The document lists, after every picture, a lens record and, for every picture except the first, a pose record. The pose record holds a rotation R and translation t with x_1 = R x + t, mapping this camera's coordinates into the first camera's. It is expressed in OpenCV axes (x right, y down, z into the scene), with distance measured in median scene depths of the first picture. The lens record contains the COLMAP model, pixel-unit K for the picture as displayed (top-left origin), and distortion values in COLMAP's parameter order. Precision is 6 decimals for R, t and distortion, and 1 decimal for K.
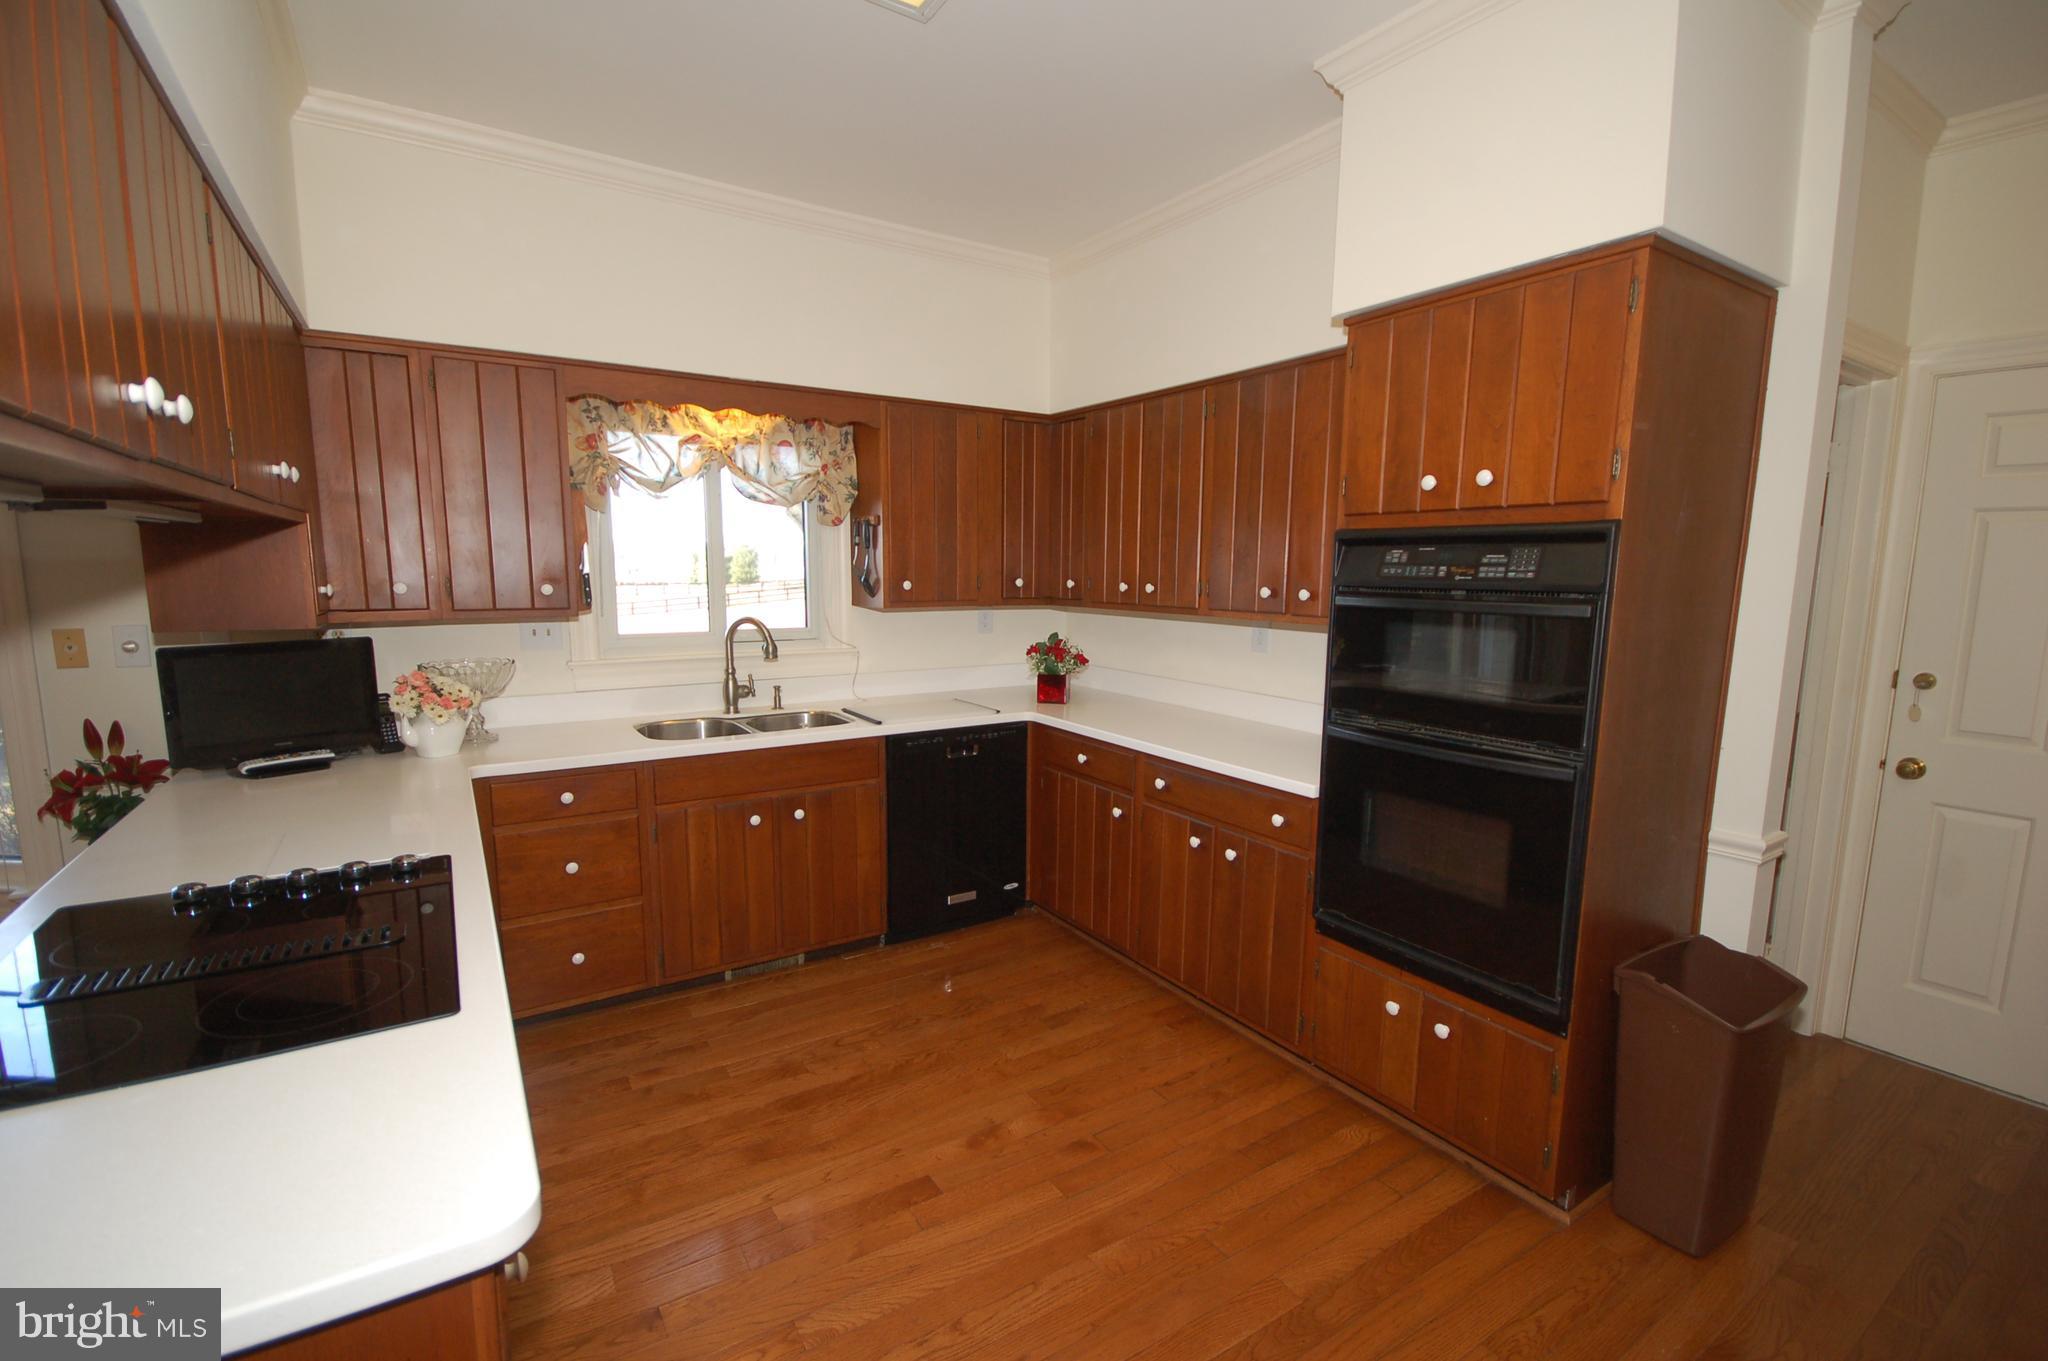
lens RADIAL K [[893.3, 0, 1019.7], [0, 893.3, 689.4], [0, 0, 1]] dist [0.008751, -0.010859]
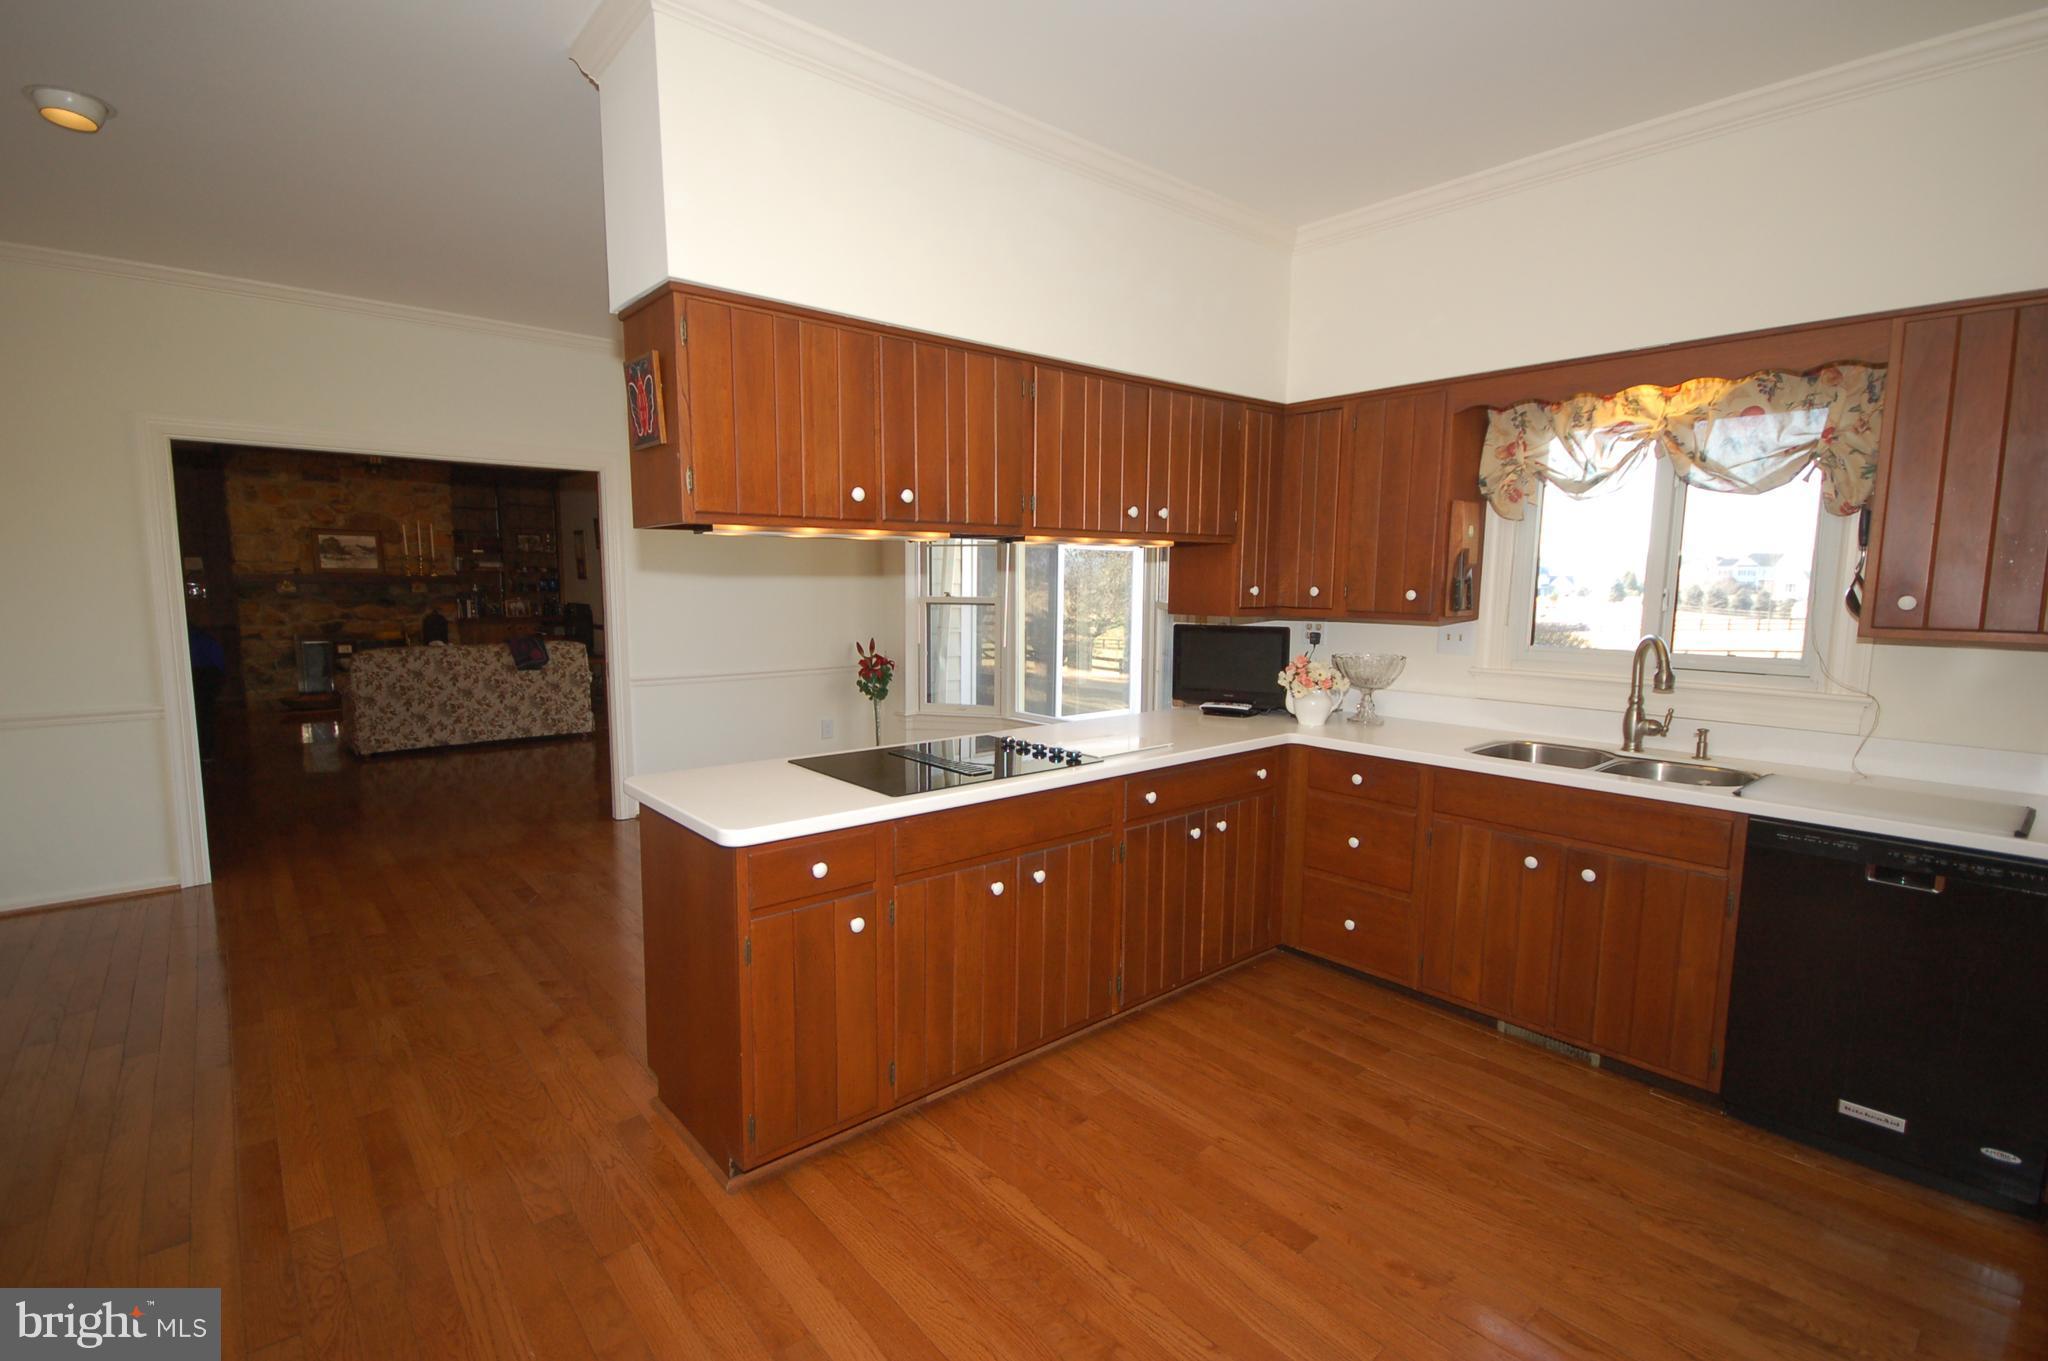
lens RADIAL K [[949.4, 0, 1022.9], [0, 949.4, 687.7], [0, 0, 1]] dist [0.000529, -0.000225]
pose [[0.147393, 0.110854, -0.982846, 0.482136], [-0.142409, 0.985724, 0.089823, -0.031738], [0.978772, 0.126727, 0.161075, 0.316463]]
